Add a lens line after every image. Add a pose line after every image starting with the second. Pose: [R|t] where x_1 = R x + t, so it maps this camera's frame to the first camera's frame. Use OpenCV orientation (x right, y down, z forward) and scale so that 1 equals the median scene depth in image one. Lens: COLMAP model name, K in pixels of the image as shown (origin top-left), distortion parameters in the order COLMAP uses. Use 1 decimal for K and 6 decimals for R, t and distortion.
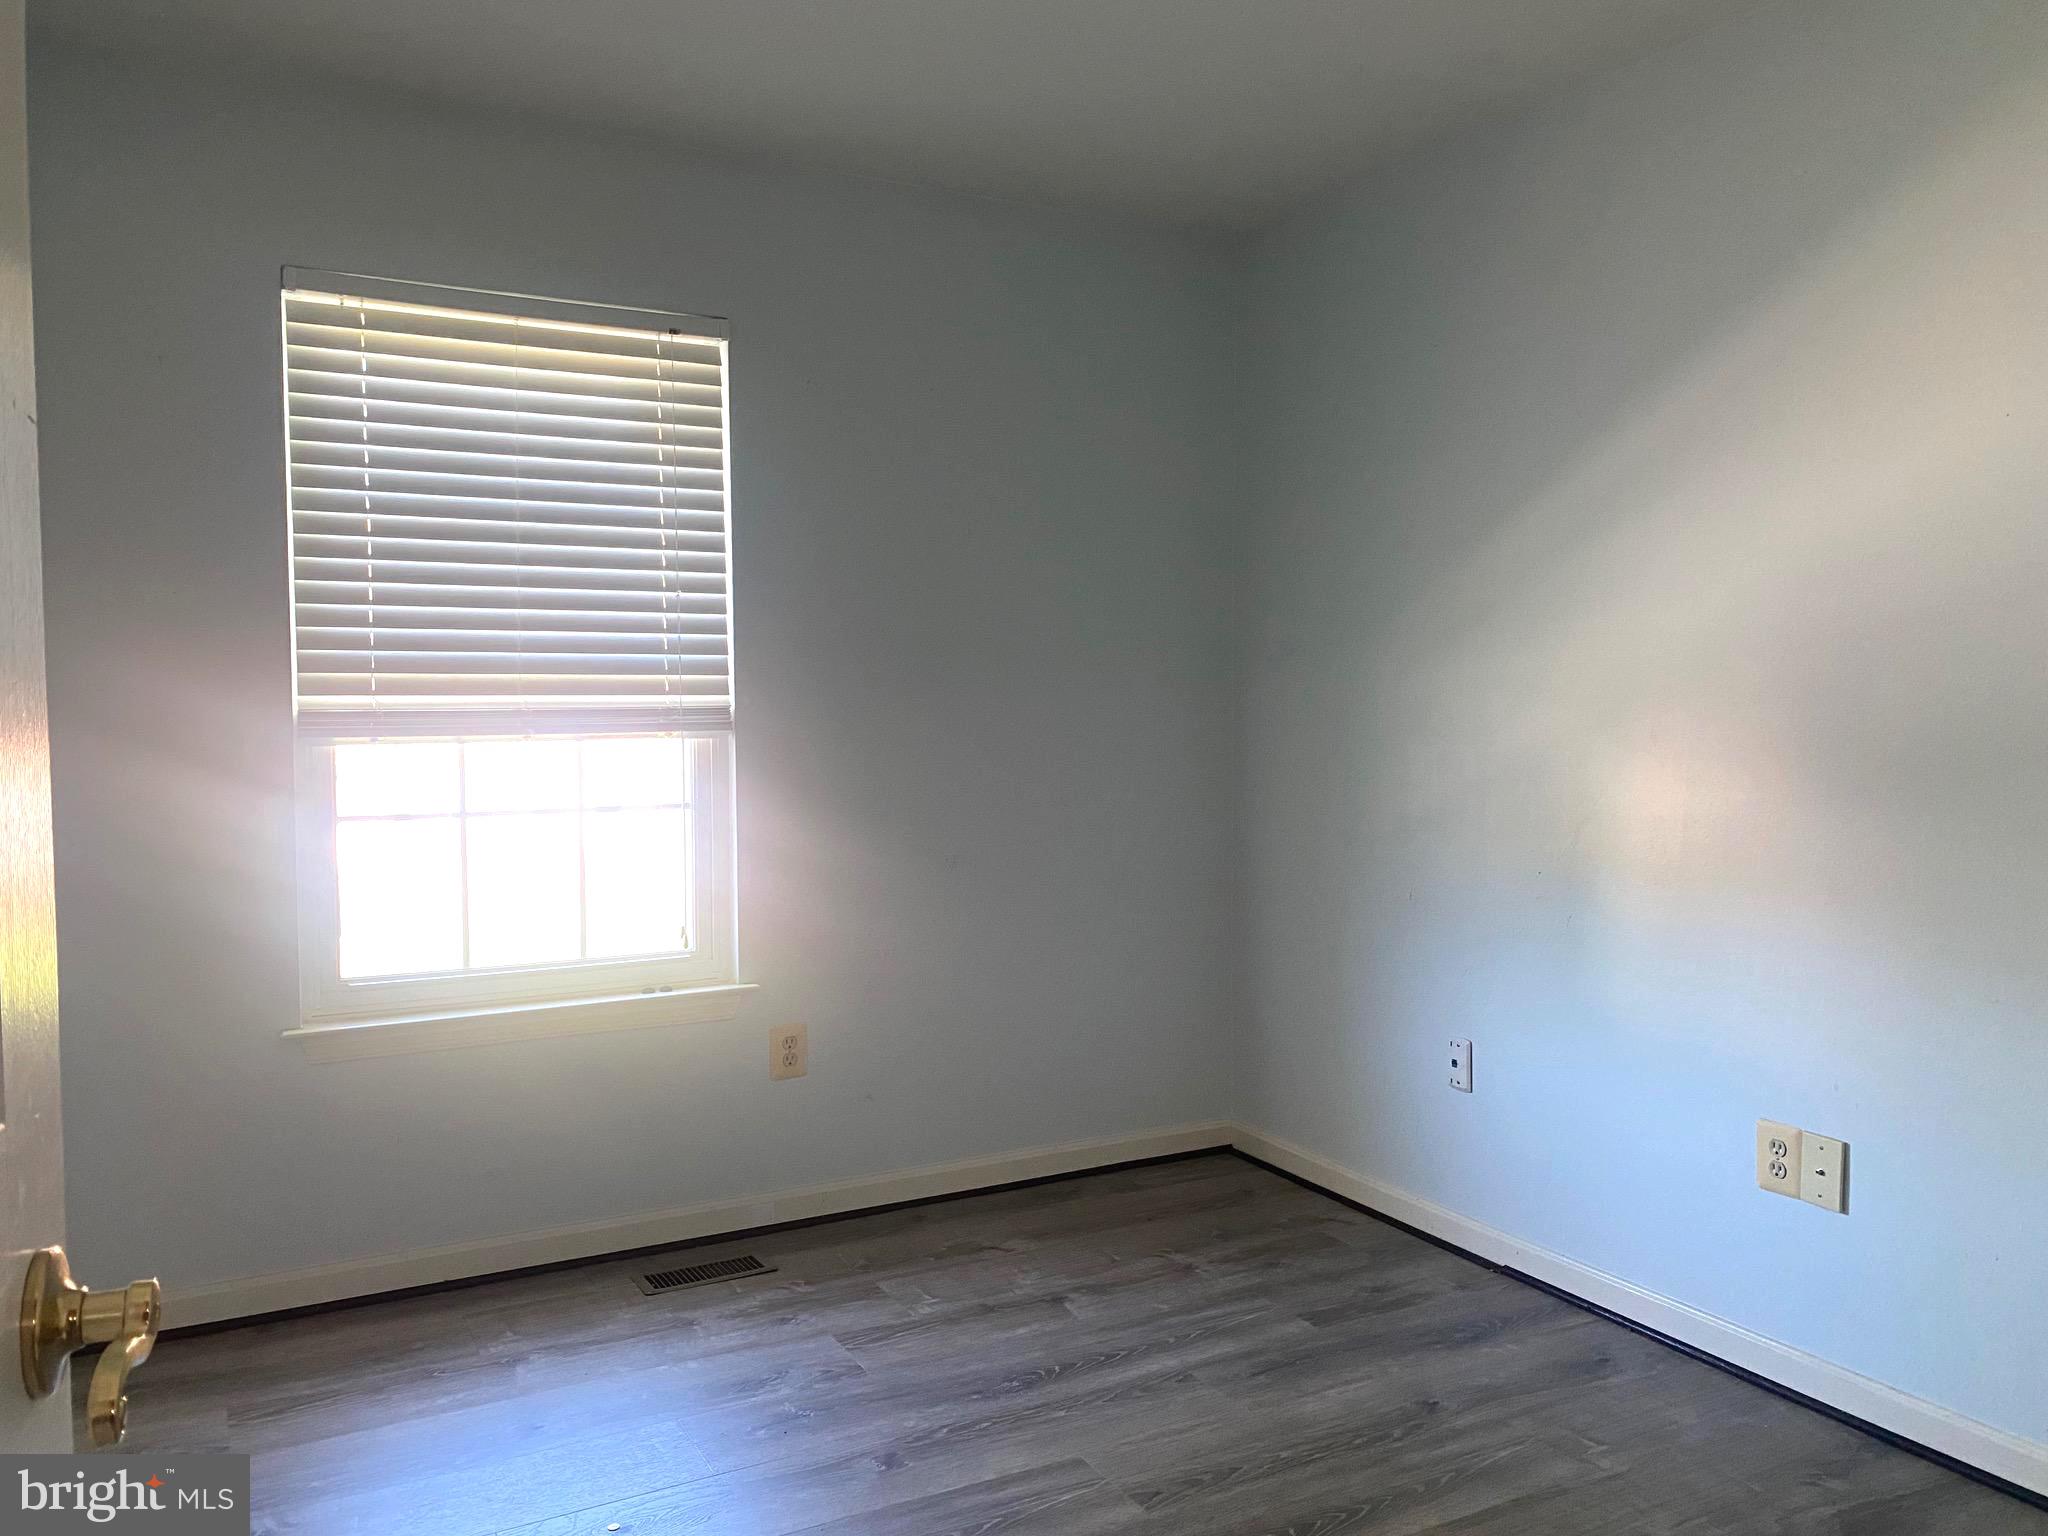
lens RADIAL K [[1557.7, 0, 1024.0], [0, 1557.7, 768.0], [0, 0, 1]] dist [0.010273, 0.002432]
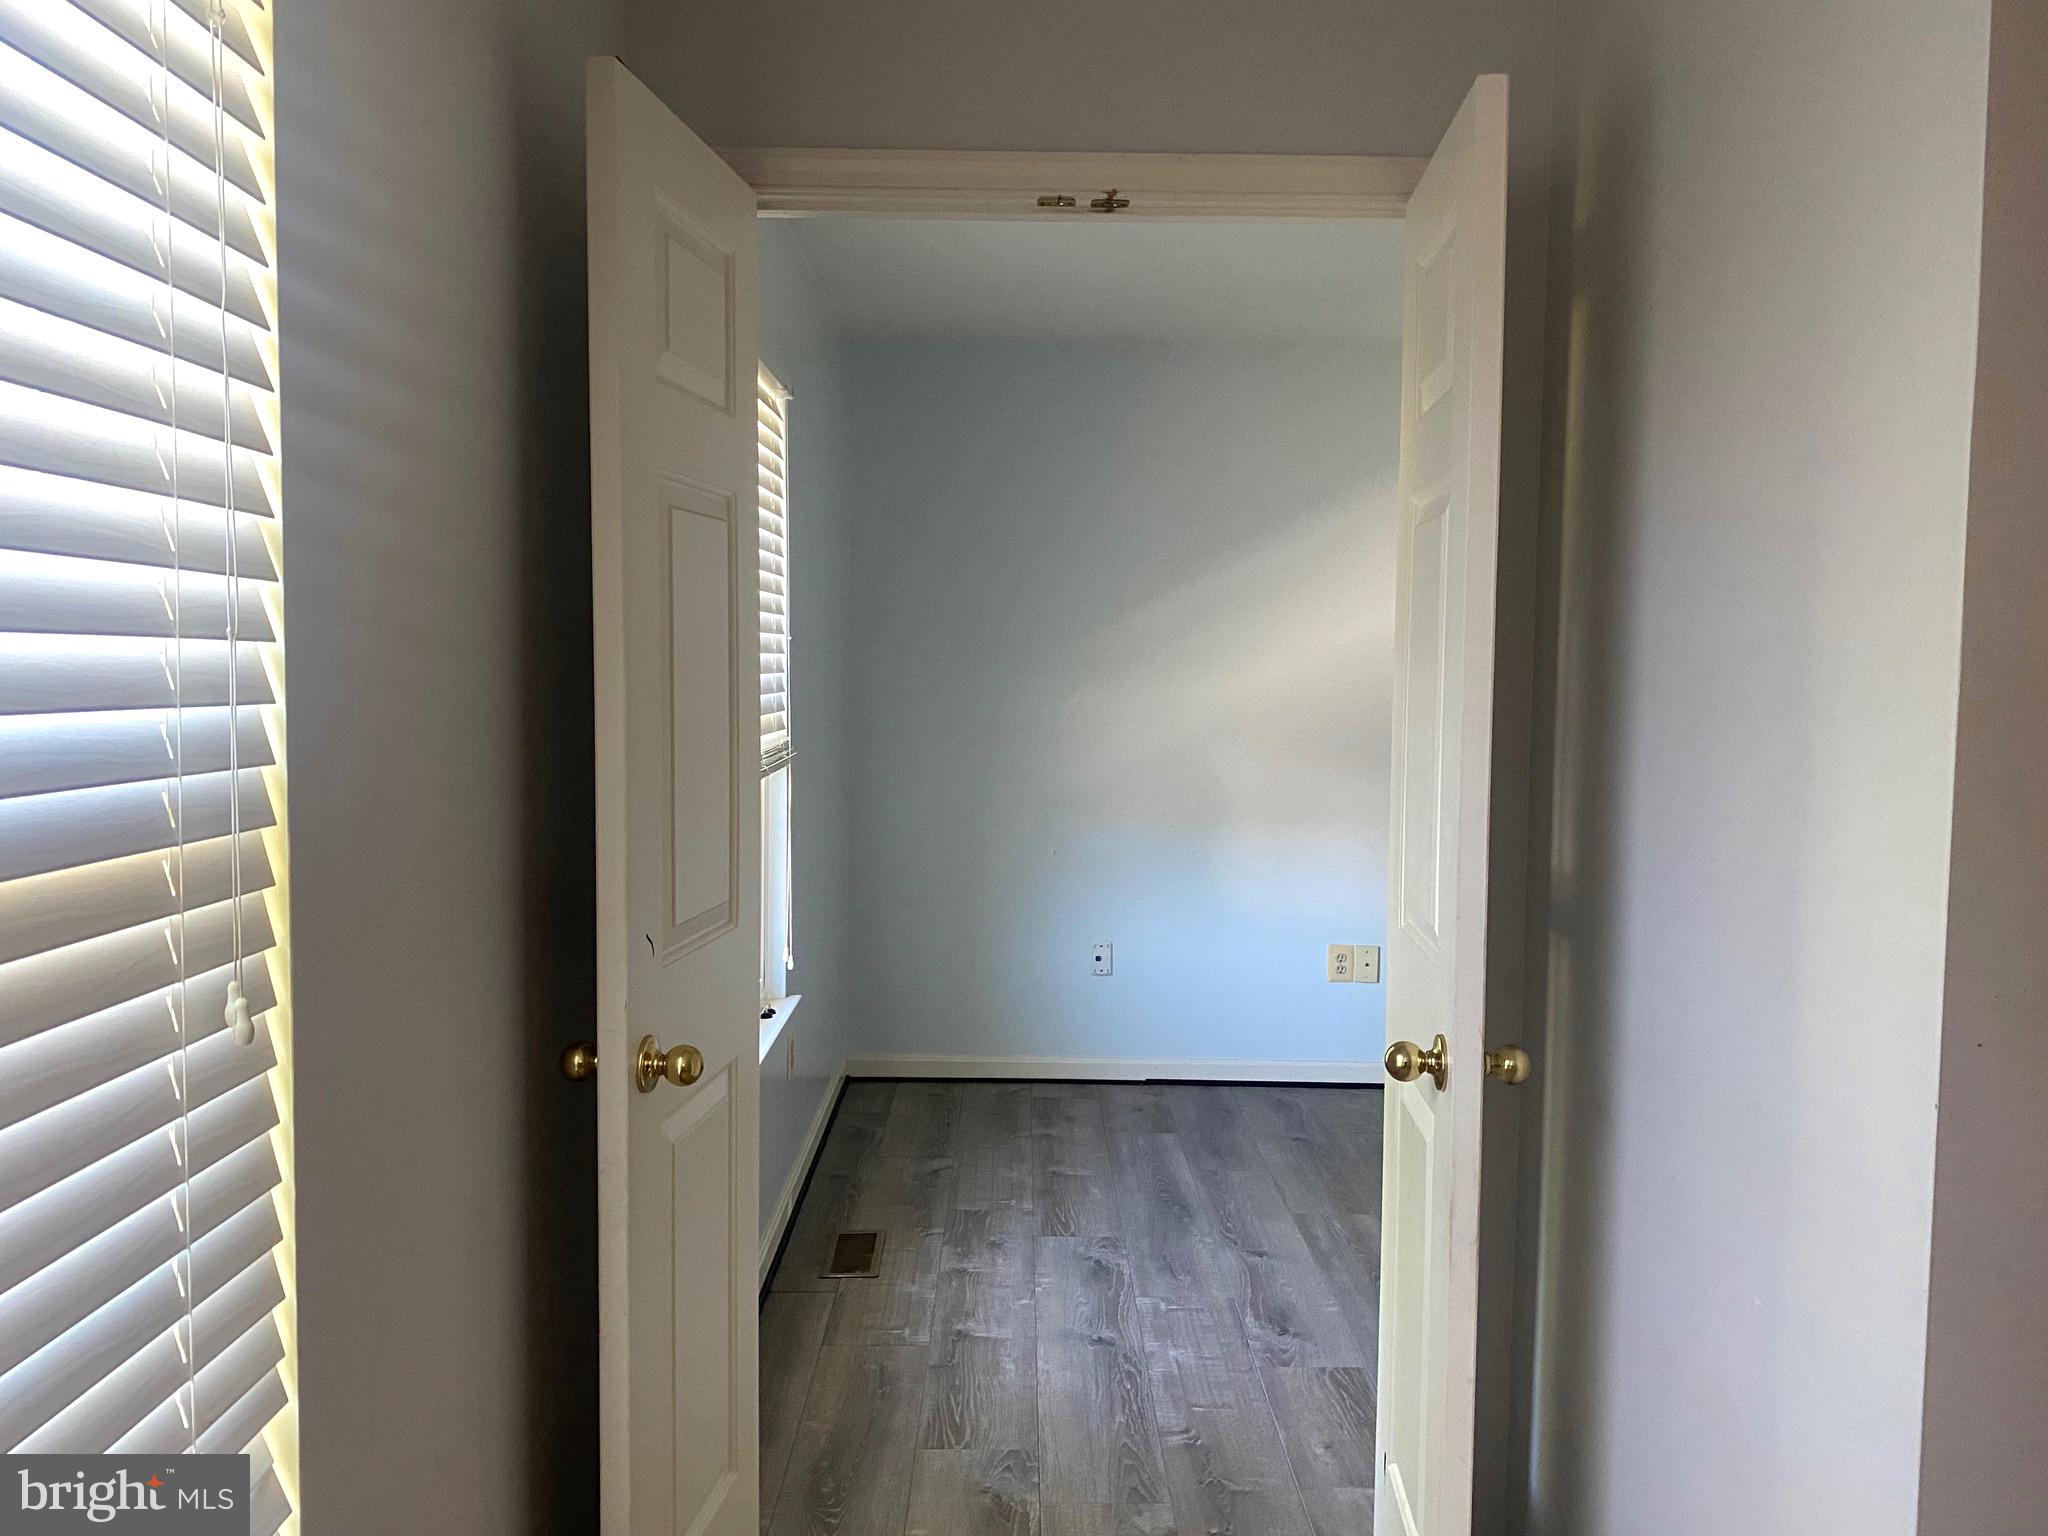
lens RADIAL K [[1557.7, 0, 1024.0], [0, 1557.7, 768.0], [0, 0, 1]] dist [0.010273, 0.002432]
pose [[0.474358, -0.055884, 0.878556, -1.190832], [0.023008, 0.998429, 0.051086, -0.079858], [-0.880031, -0.004019, 0.474899, 0.399470]]
